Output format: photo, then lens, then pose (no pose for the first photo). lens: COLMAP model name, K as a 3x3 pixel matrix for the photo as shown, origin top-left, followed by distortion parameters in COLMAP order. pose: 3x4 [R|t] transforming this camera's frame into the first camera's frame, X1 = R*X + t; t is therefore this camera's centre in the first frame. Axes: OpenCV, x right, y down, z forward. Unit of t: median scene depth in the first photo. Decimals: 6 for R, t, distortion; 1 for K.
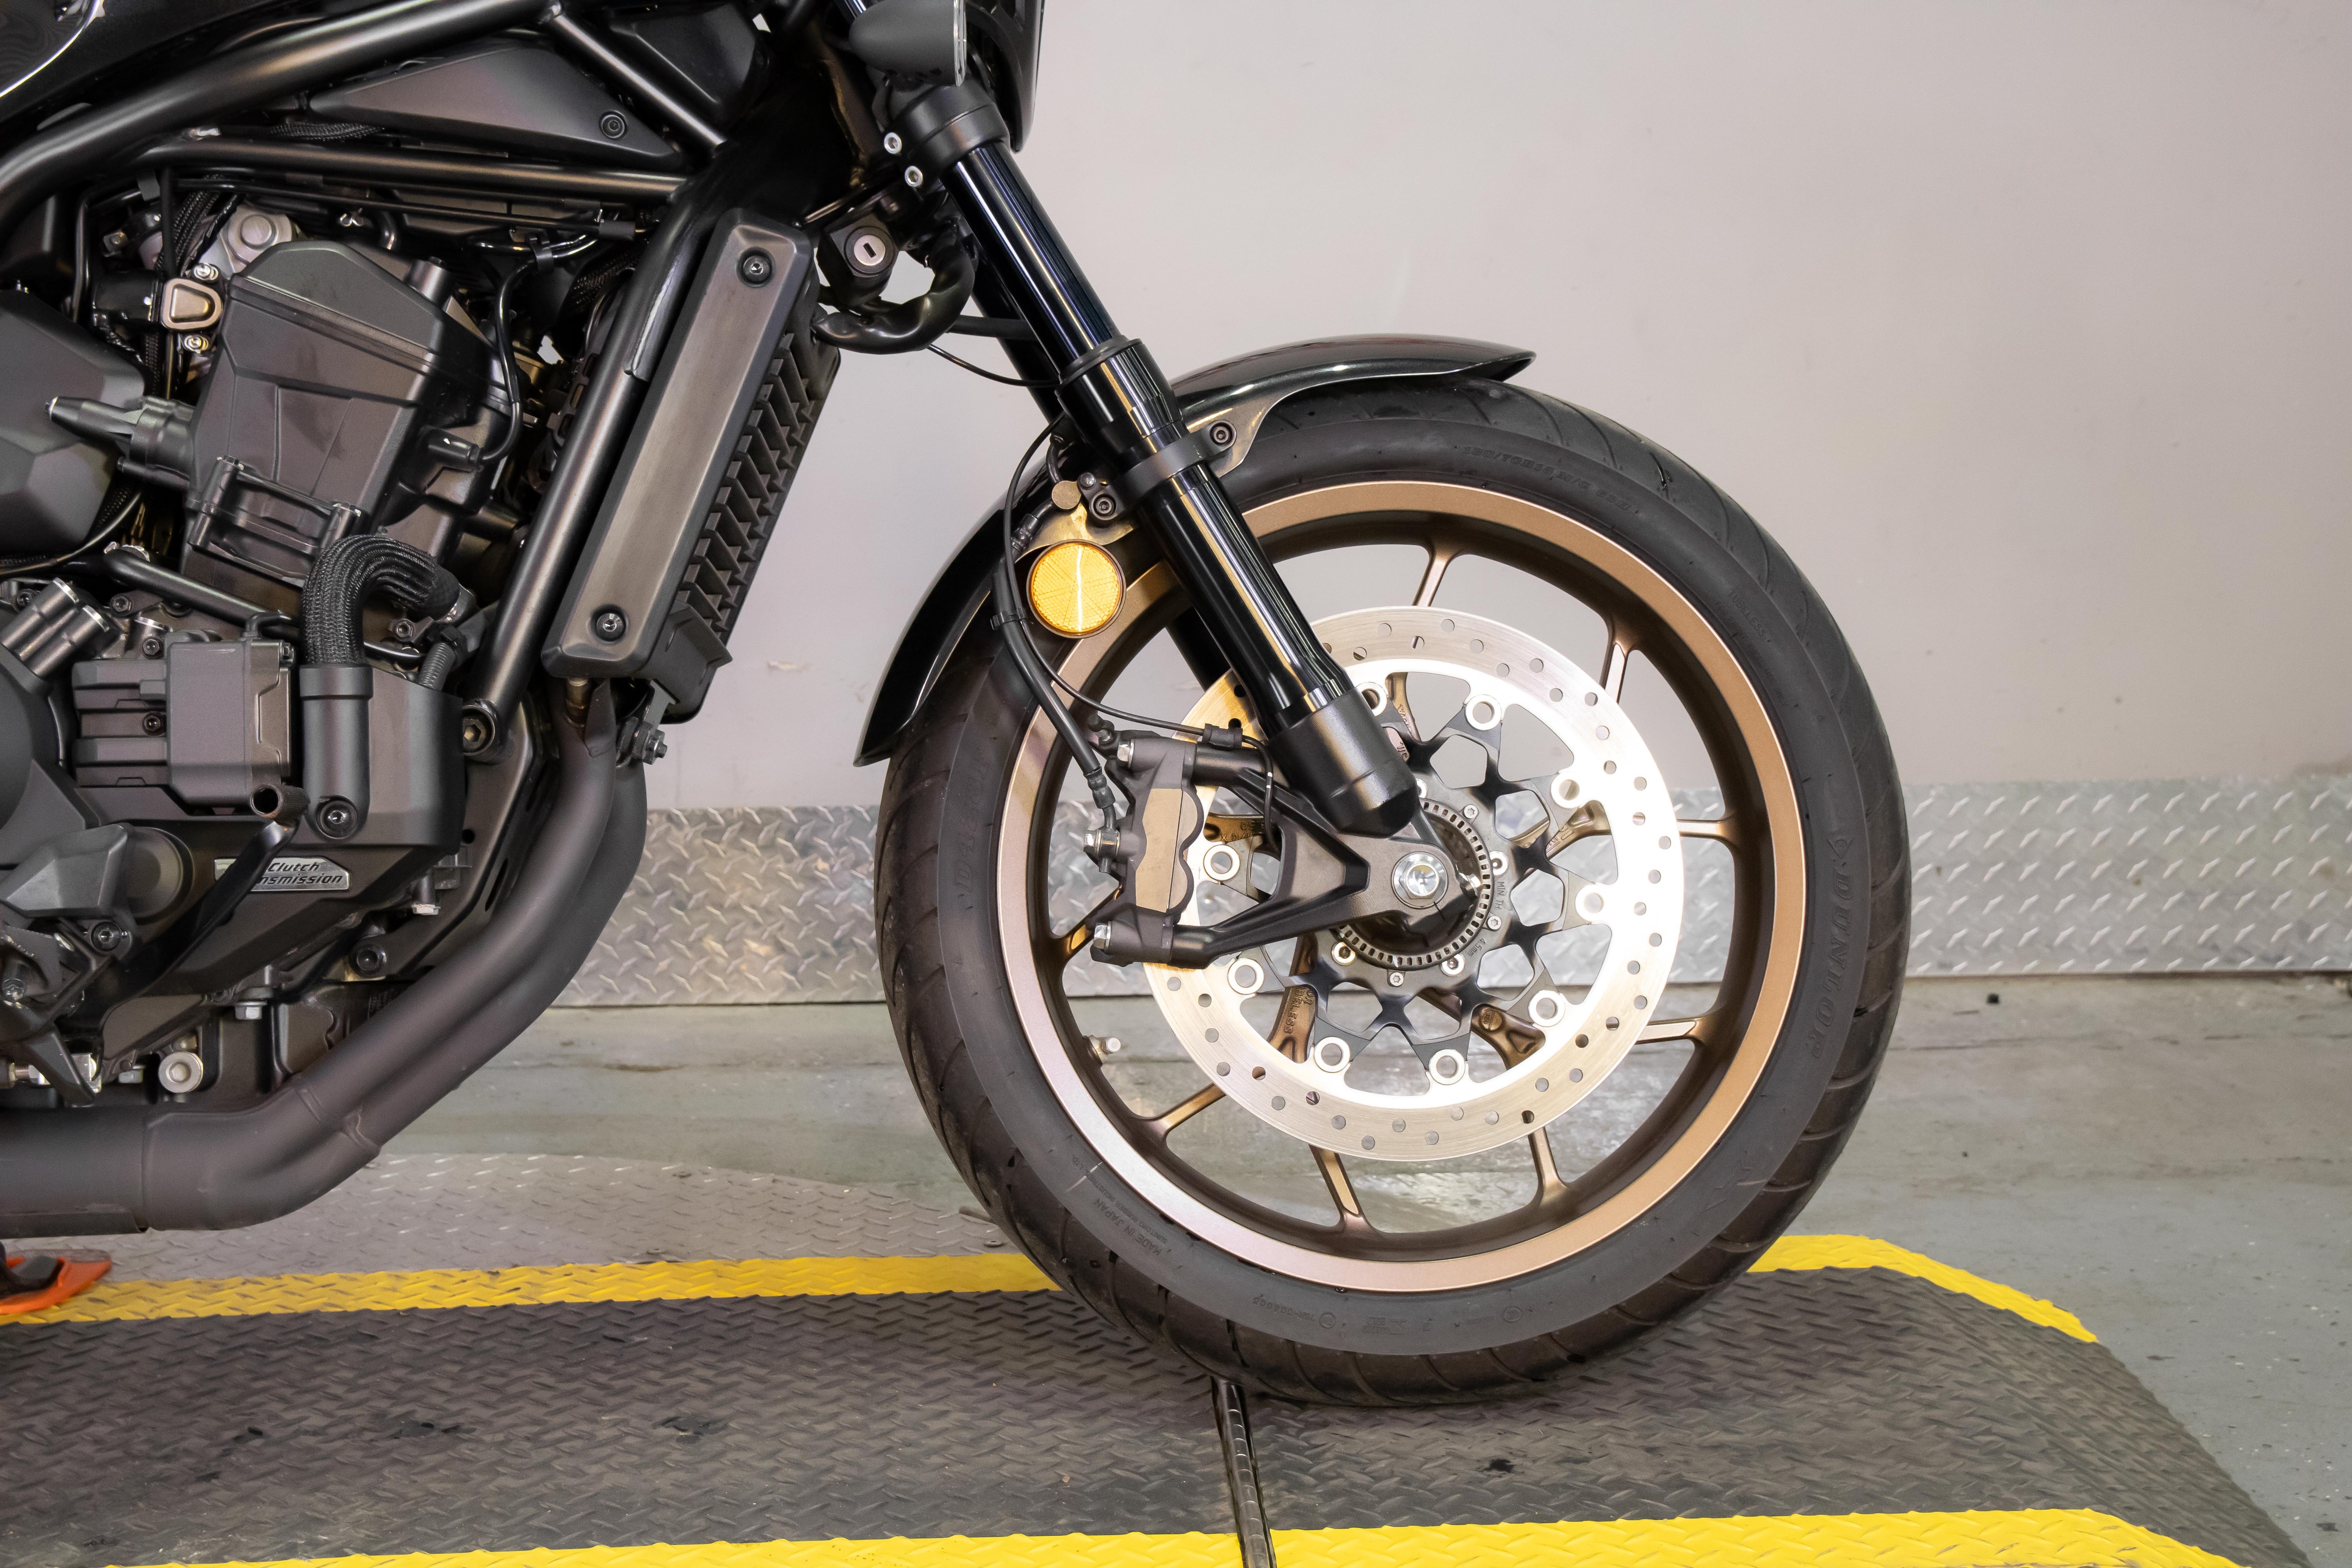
lens RADIAL K [[3436.6, 0, 1176.0], [0, 3436.6, 784.0], [0, 0, 1]] dist [0.018068, 0.162892]
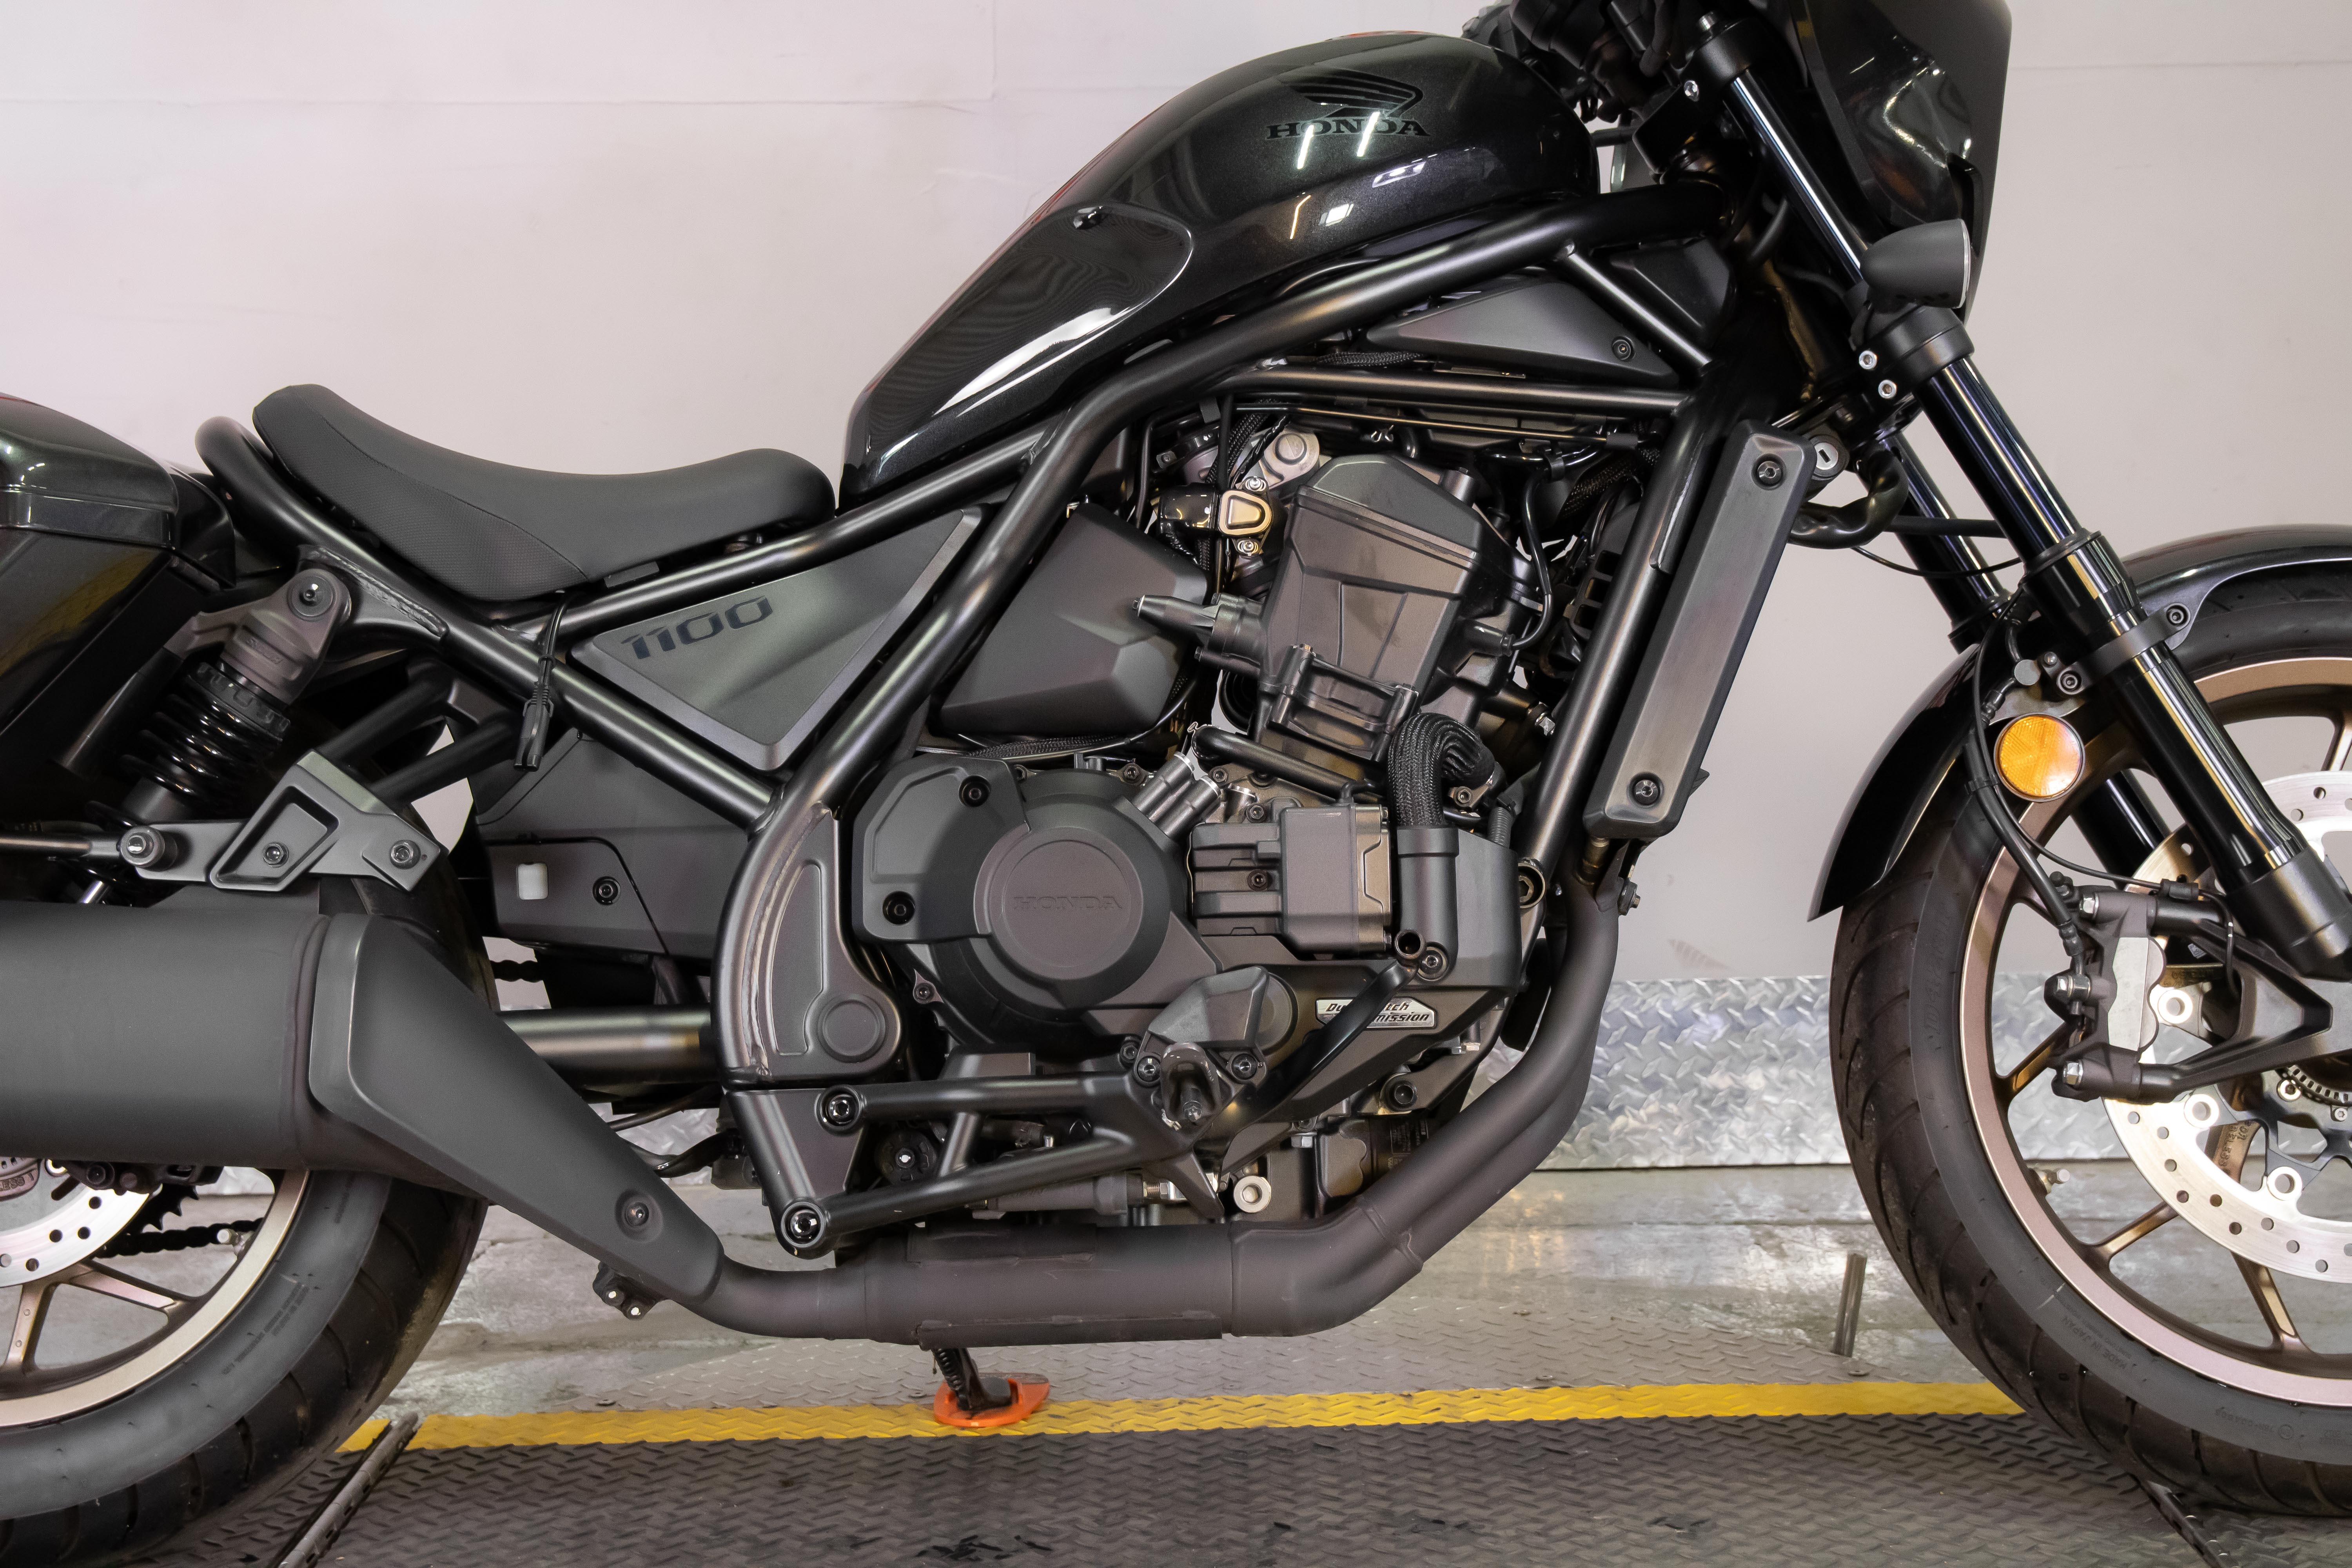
lens RADIAL K [[3436.6, 0, 1176.0], [0, 3436.6, 784.0], [0, 0, 1]] dist [0.018068, 0.162892]
pose [[0.997707, -0.007386, -0.067271, -0.233072], [0.003121, 0.997991, -0.063283, 0.020963], [0.067603, 0.062928, 0.995726, -0.118308]]
